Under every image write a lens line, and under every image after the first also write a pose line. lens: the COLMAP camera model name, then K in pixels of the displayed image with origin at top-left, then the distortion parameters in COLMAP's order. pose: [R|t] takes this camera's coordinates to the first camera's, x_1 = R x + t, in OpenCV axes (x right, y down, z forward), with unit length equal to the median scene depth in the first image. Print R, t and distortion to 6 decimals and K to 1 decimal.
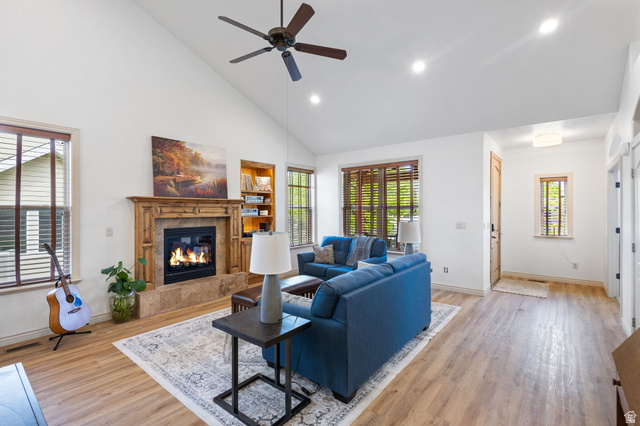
lens RADIAL K [[298.0, 0, 315.4], [0, 298.0, 210.9], [0, 0, 1]] dist [-0.002182, -0.000397]
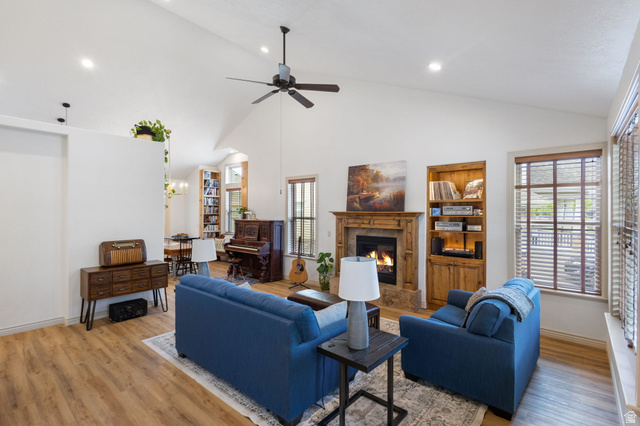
lens RADIAL K [[298.0, 0, 321.1], [0, 298.0, 213.3], [0, 0, 1]] dist [-0.002182, -0.000397]
pose [[-0.014874, 0.011437, -0.999824, 0.763819], [-0.005113, 0.999921, 0.011515, -0.048563], [0.999876, 0.005284, -0.014814, 0.827247]]
